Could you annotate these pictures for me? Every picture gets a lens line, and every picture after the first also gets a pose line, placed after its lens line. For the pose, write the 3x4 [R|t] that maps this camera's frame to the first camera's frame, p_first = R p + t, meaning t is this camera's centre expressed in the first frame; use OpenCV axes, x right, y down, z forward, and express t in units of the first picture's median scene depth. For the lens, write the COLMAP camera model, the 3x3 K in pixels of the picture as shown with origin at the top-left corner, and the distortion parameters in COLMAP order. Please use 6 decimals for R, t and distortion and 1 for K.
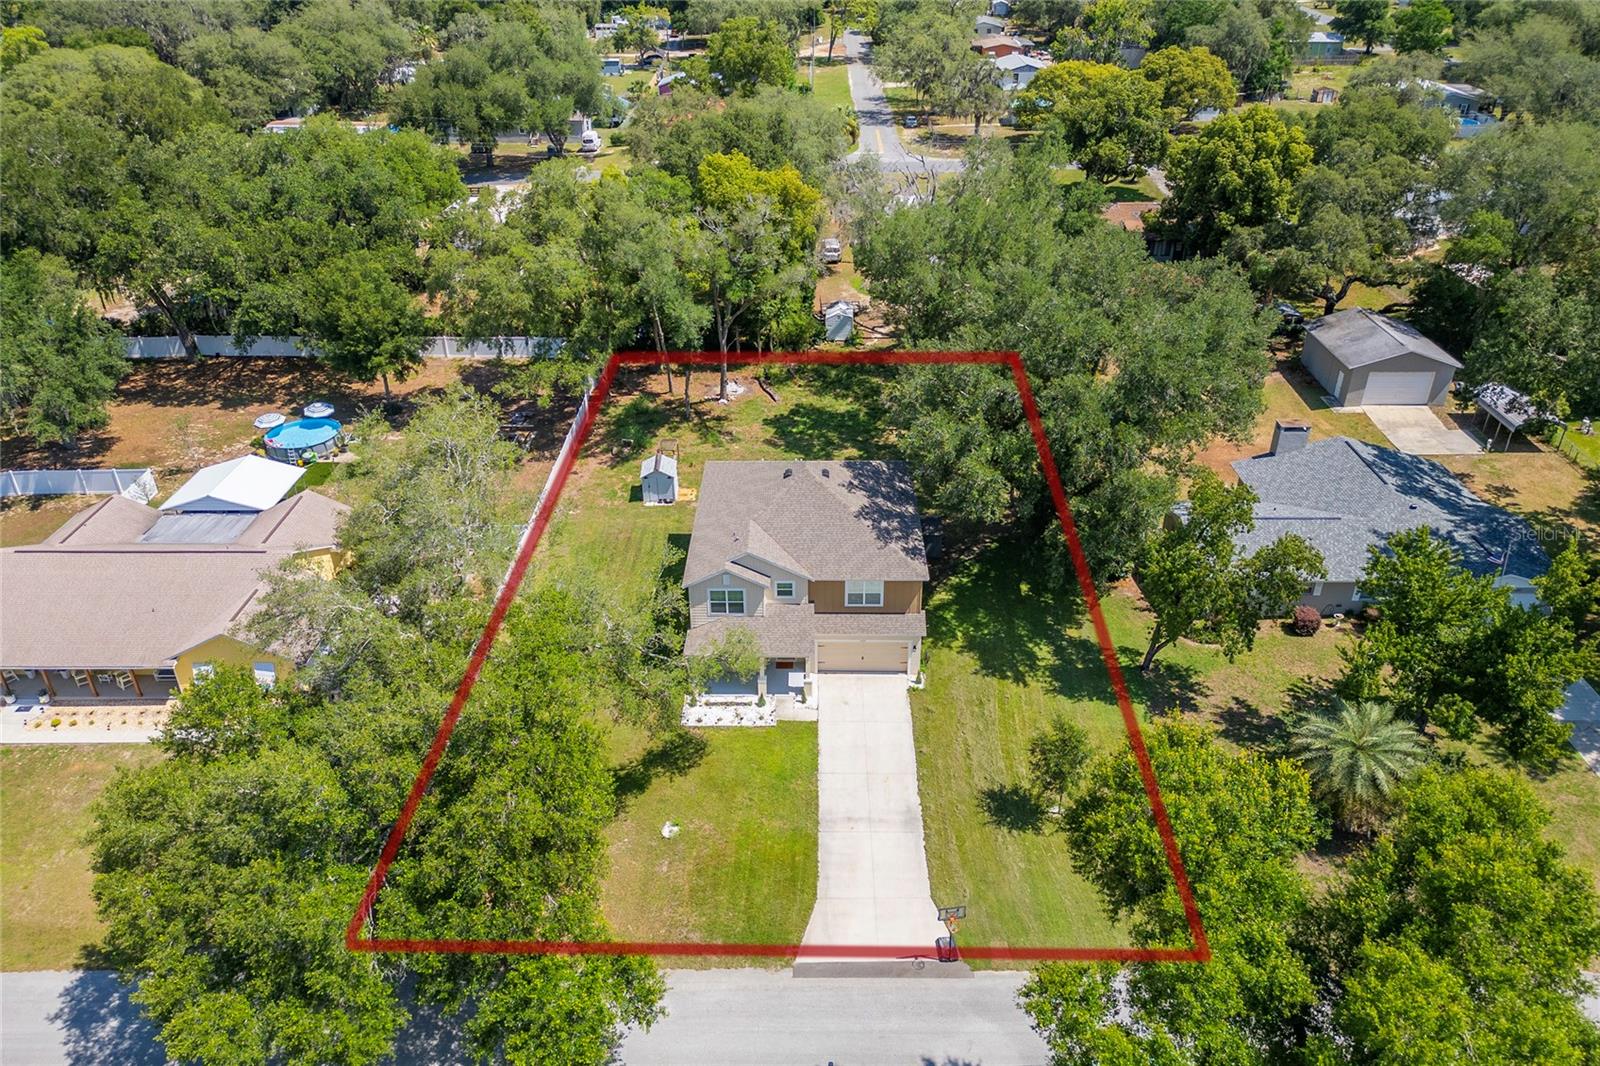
lens RADIAL K [[1117.2, 0, 803.6], [0, 1117.2, 535.3], [0, 0, 1]] dist [0.054124, -0.006461]
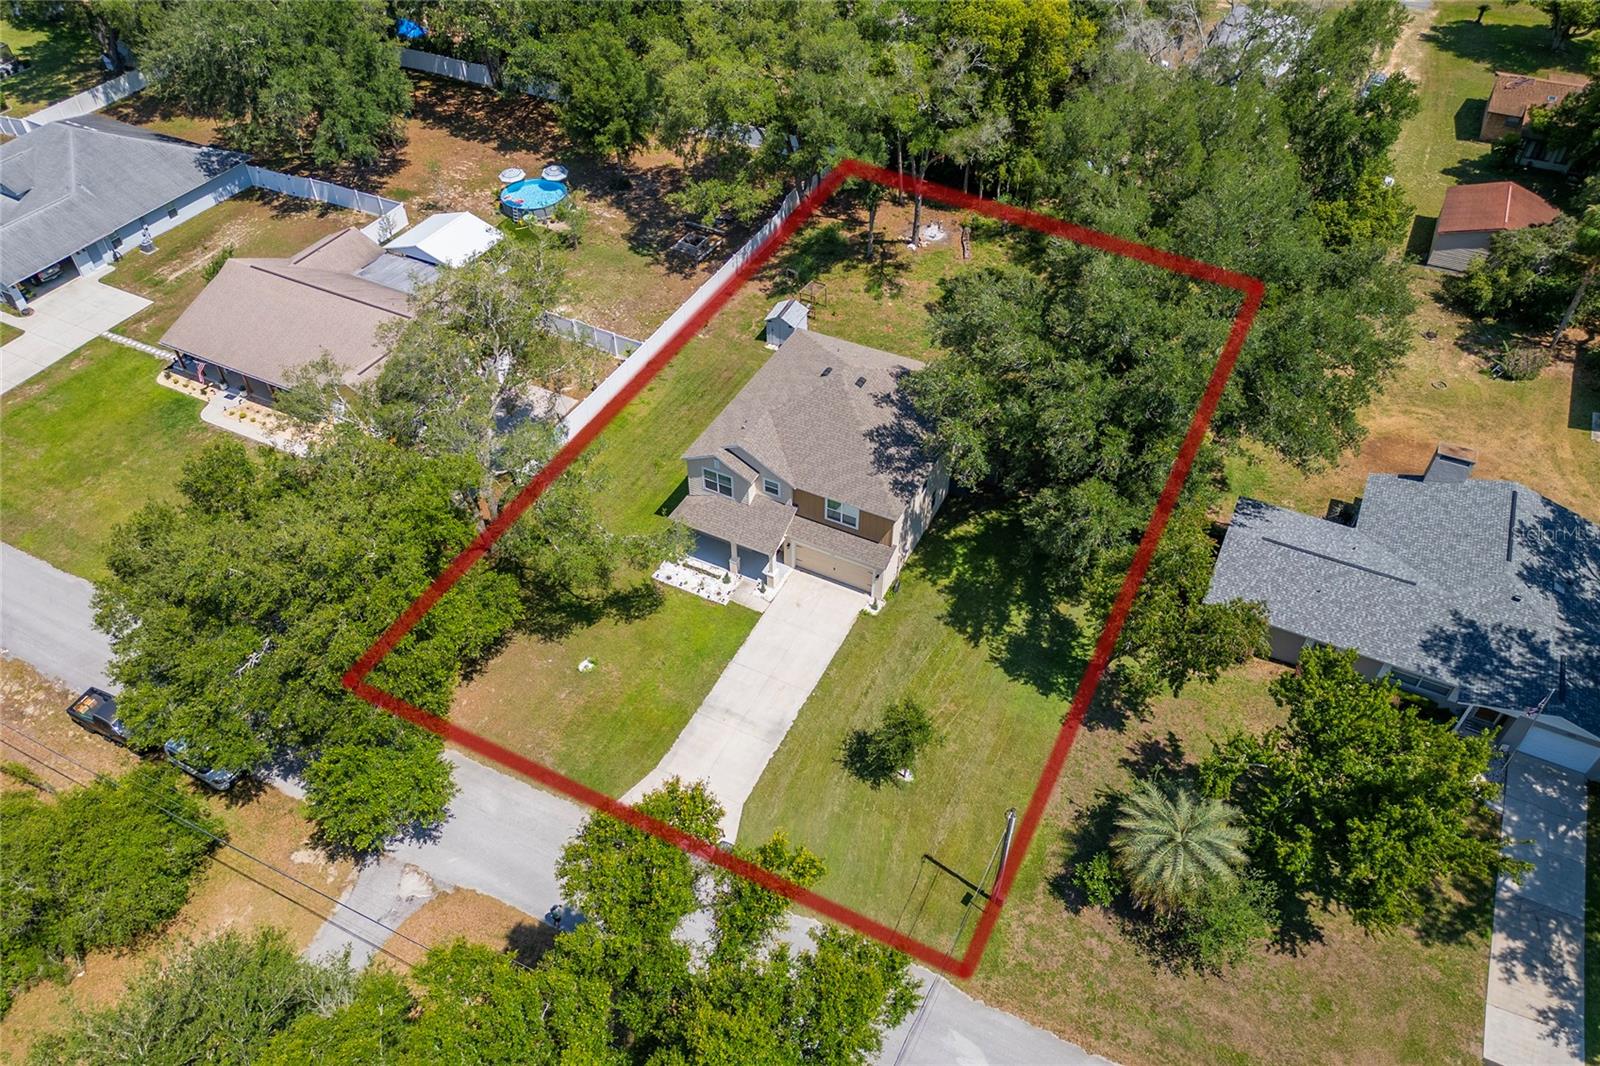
lens RADIAL K [[1119.4, 0, 799.3], [0, 1119.4, 562.6], [0, 0, 1]] dist [0.085152, -0.100139]
pose [[0.897160, 0.315477, -0.309157, 0.349413], [-0.228934, 0.930680, 0.285348, -0.187907], [0.377747, -0.185226, 0.907192, 0.046832]]
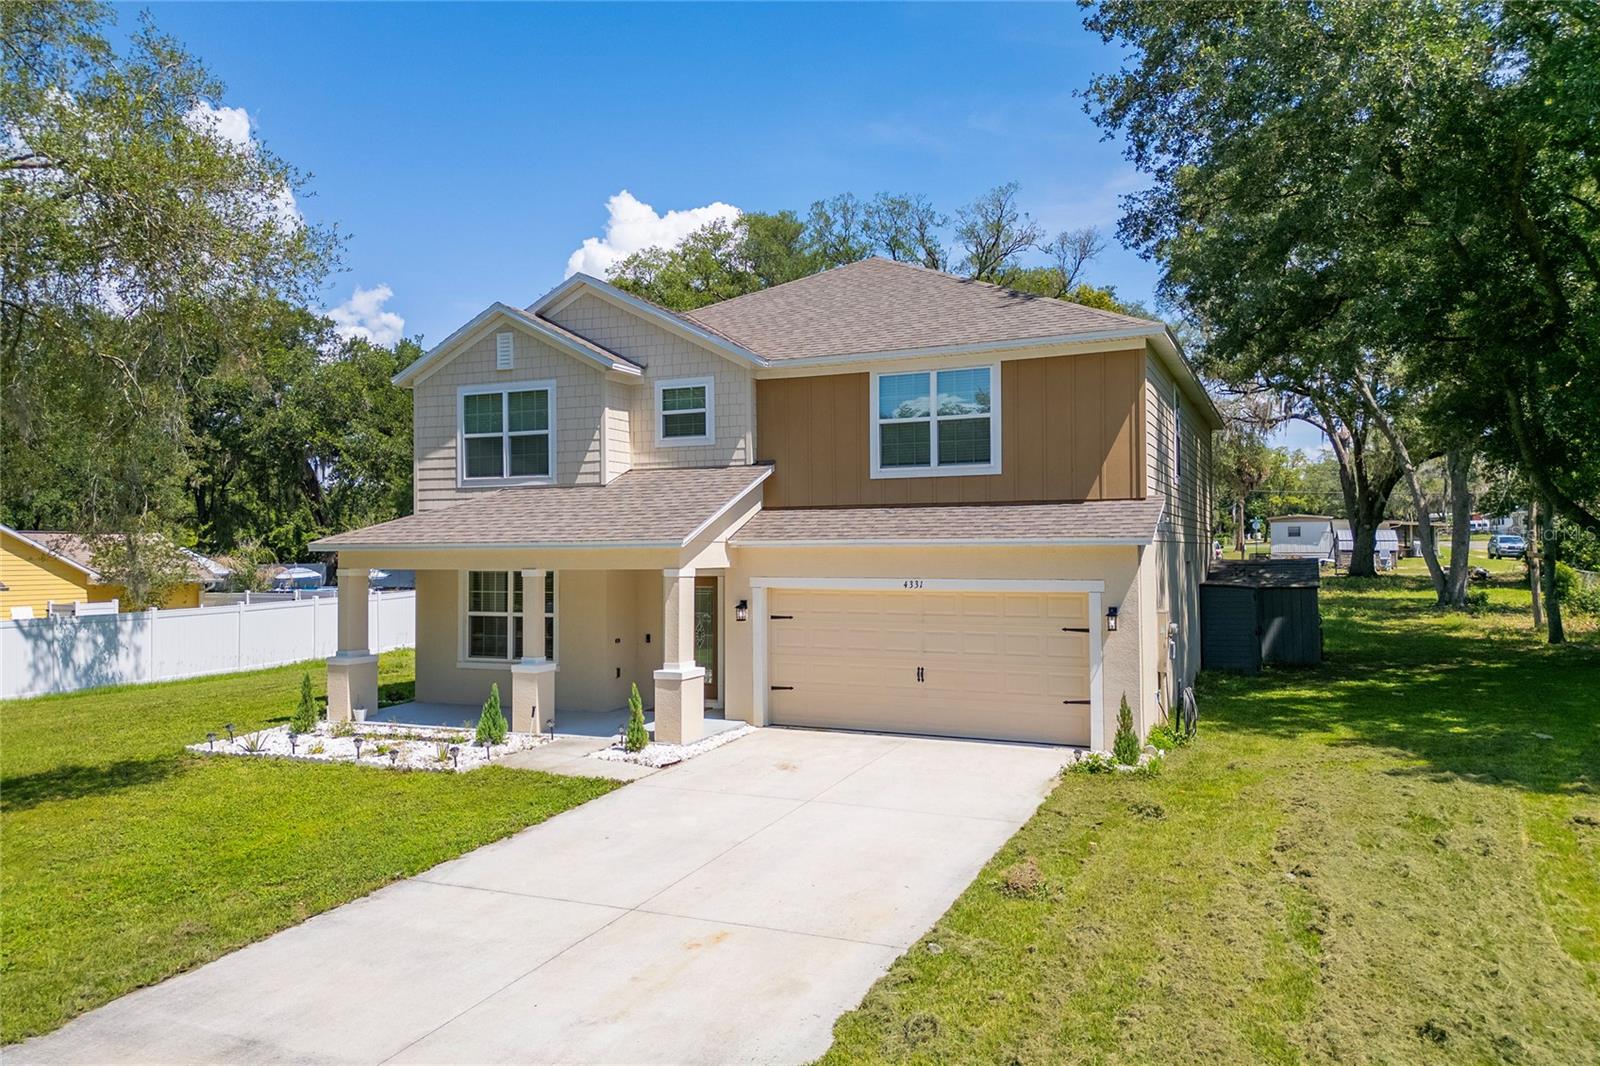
lens RADIAL K [[1124.6, 0, 805.3], [0, 1124.6, 529.0], [0, 0, 1]] dist [0.071474, -0.062983]
pose [[0.923287, -0.009333, -0.383997, 0.134636], [-0.194795, 0.850237, -0.489032, 0.222814], [0.331053, 0.526318, 0.783195, 0.776097]]
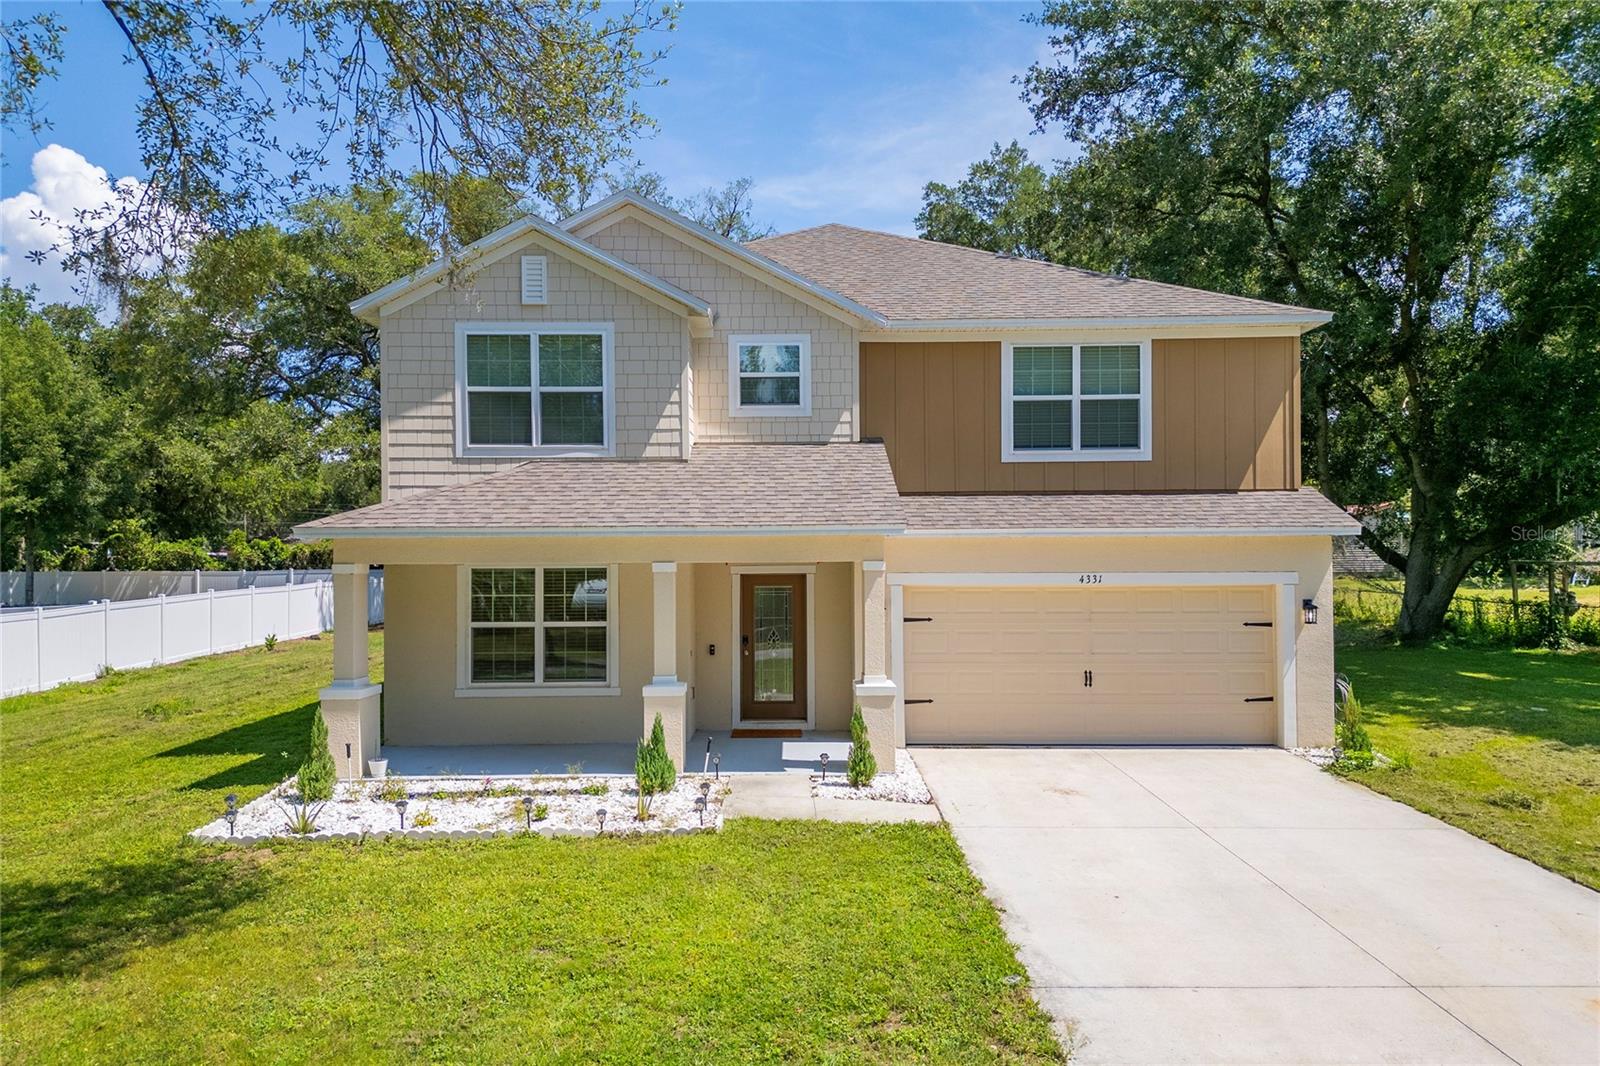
lens RADIAL K [[1119.4, 0, 799.3], [0, 1119.4, 562.6], [0, 0, 1]] dist [0.085152, -0.100139]
pose [[0.999847, -0.002321, 0.017365, -0.014542], [0.010912, 0.857975, -0.513576, 0.218041], [-0.013707, 0.513687, 0.857868, 0.793930]]
